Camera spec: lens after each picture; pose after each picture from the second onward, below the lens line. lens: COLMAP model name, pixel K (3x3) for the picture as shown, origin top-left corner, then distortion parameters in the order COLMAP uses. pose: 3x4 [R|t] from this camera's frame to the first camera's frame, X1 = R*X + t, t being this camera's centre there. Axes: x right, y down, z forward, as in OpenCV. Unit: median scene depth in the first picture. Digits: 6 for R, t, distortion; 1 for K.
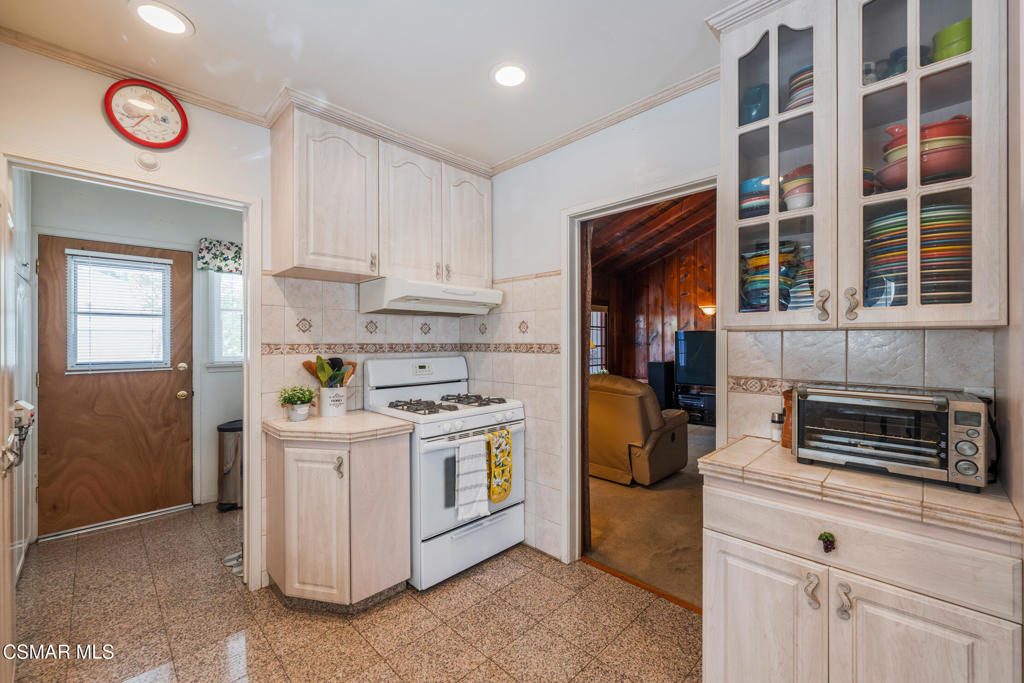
lens RADIAL K [[416.3, 0, 512.7], [0, 416.3, 341.5], [0, 0, 1]] dist [-0.003323, 0.000419]
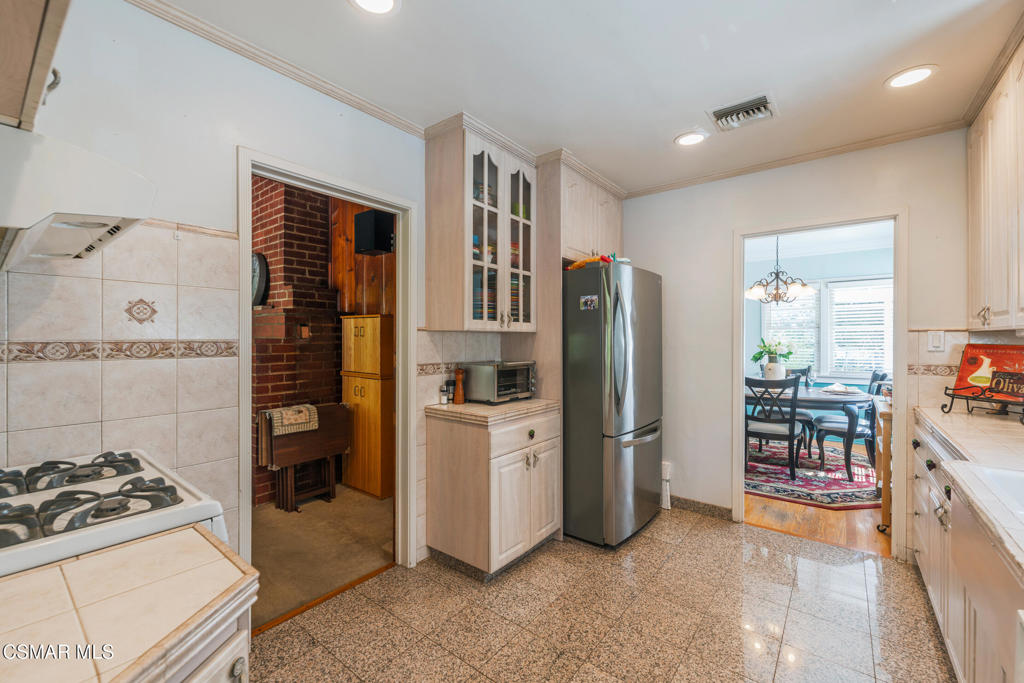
lens RADIAL K [[416.3, 0, 517.3], [0, 416.3, 340.3], [0, 0, 1]] dist [-0.003323, 0.000419]
pose [[-0.126157, -0.002393, 0.992007, -0.794920], [-0.000144, 0.999997, 0.002394, 0.002920], [-0.992010, 0.000159, -0.126157, 0.811879]]
